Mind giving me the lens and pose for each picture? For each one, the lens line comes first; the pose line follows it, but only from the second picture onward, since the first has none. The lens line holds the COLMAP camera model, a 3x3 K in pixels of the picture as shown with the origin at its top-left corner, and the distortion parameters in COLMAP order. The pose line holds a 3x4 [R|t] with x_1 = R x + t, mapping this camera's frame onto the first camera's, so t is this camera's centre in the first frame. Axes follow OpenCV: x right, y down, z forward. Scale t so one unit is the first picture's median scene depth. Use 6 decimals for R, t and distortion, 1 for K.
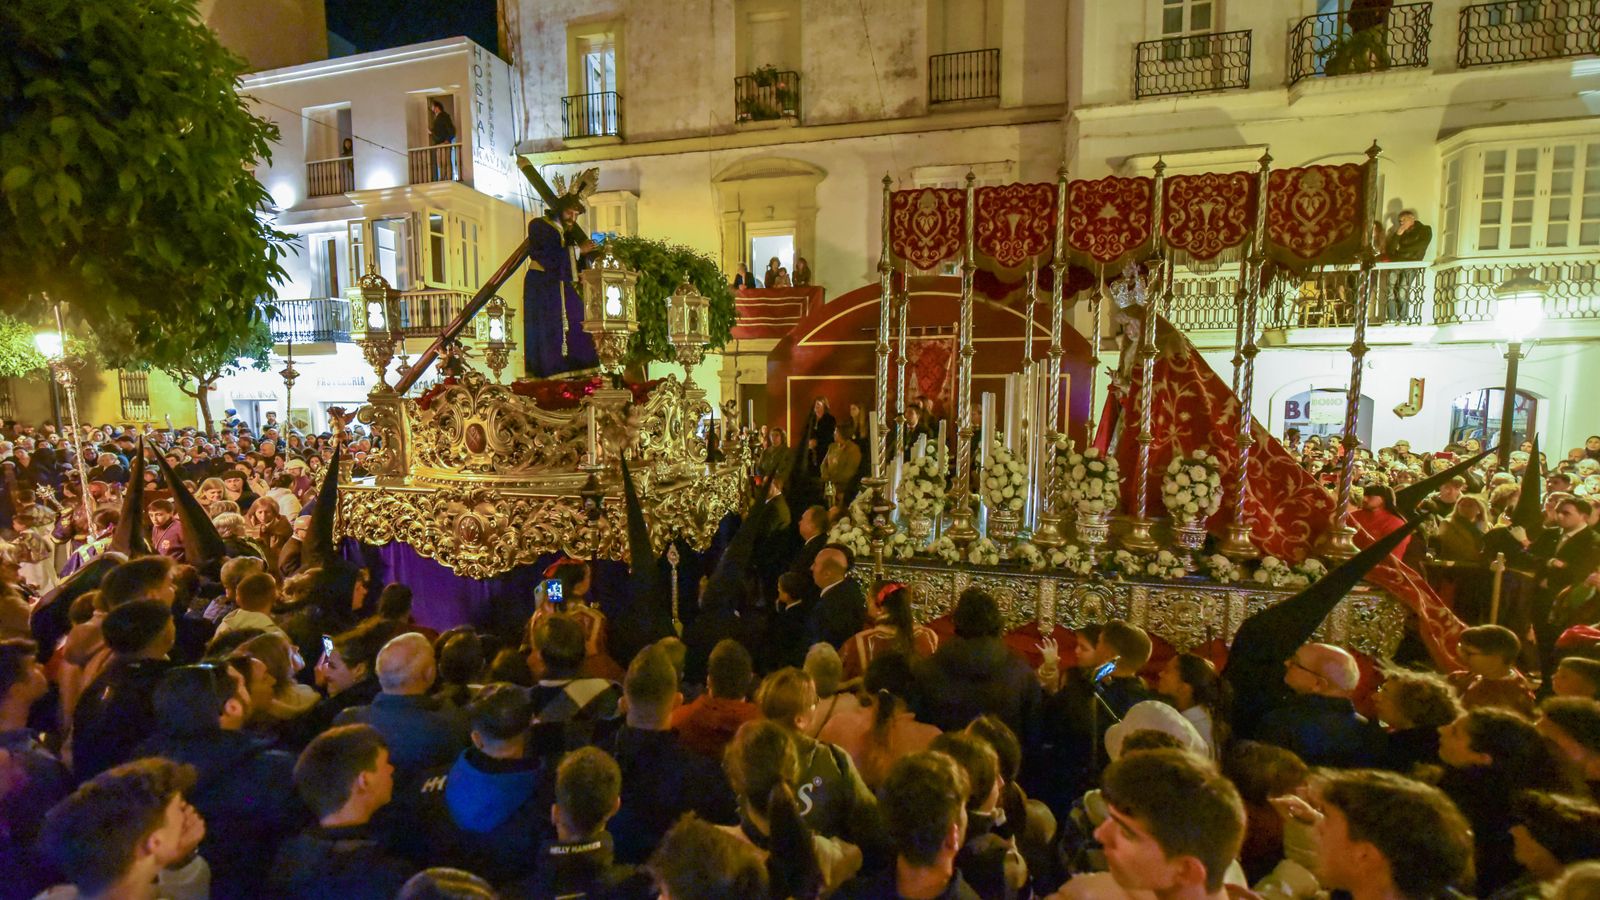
lens RADIAL K [[635.4, 0, 807.7], [0, 635.4, 445.8], [0, 0, 1]] dist [-0.019232, 0.000171]
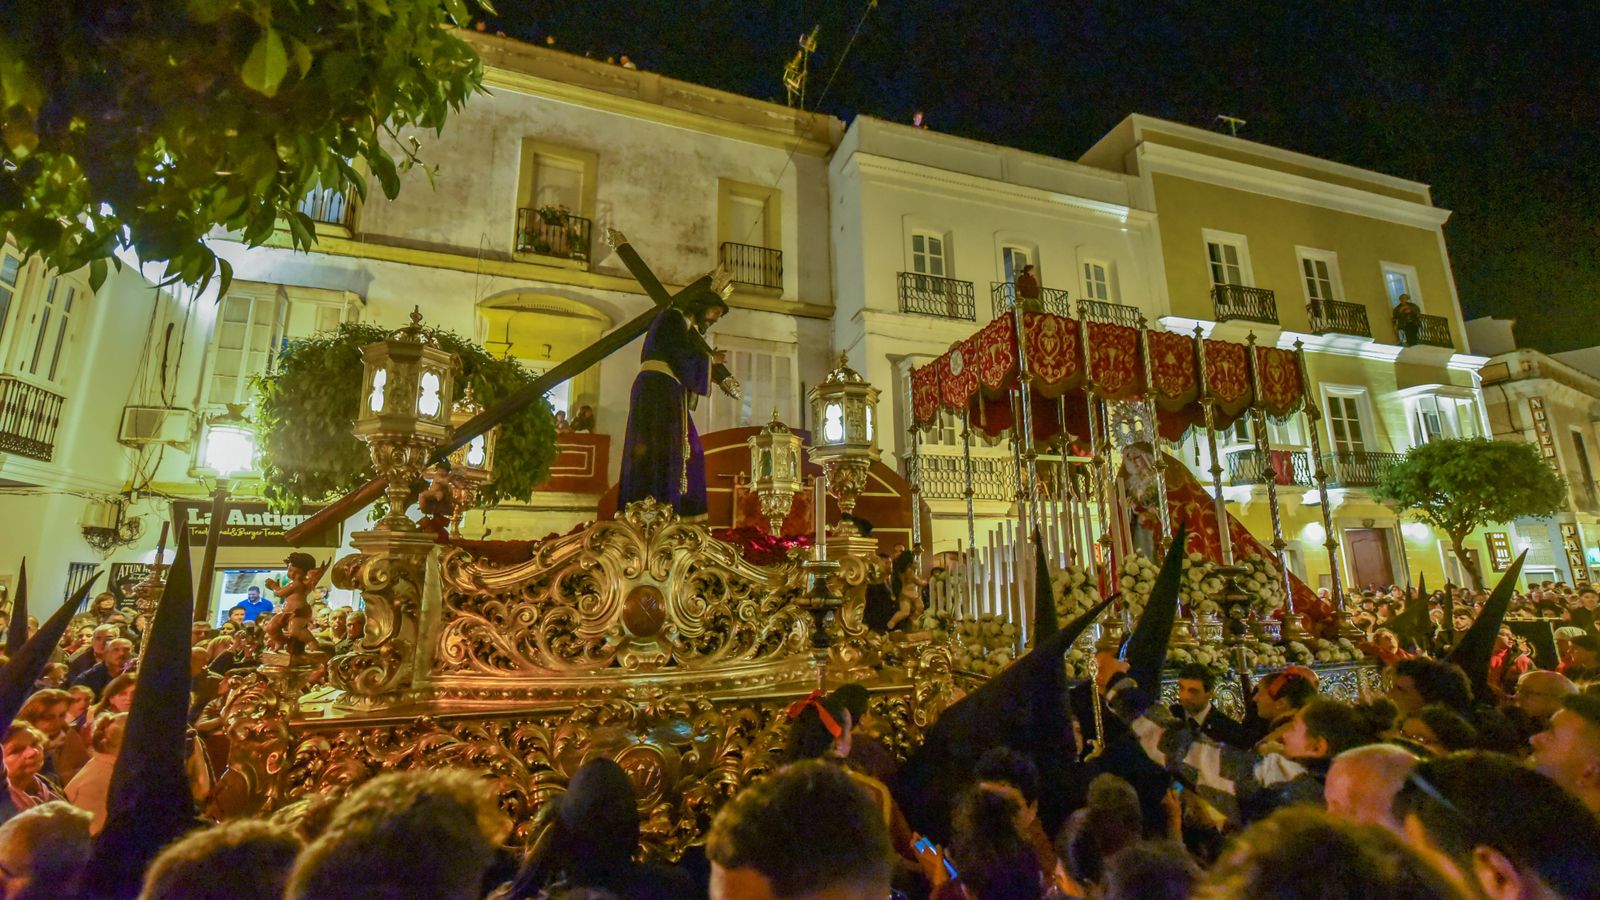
lens RADIAL K [[635.4, 0, 807.7], [0, 635.4, 445.8], [0, 0, 1]] dist [-0.019232, 0.000171]
pose [[0.837819, 0.096205, 0.537404, -0.240743], [0.063461, 0.960517, -0.270886, 0.025628], [-0.542247, 0.261058, 0.798635, 0.141220]]
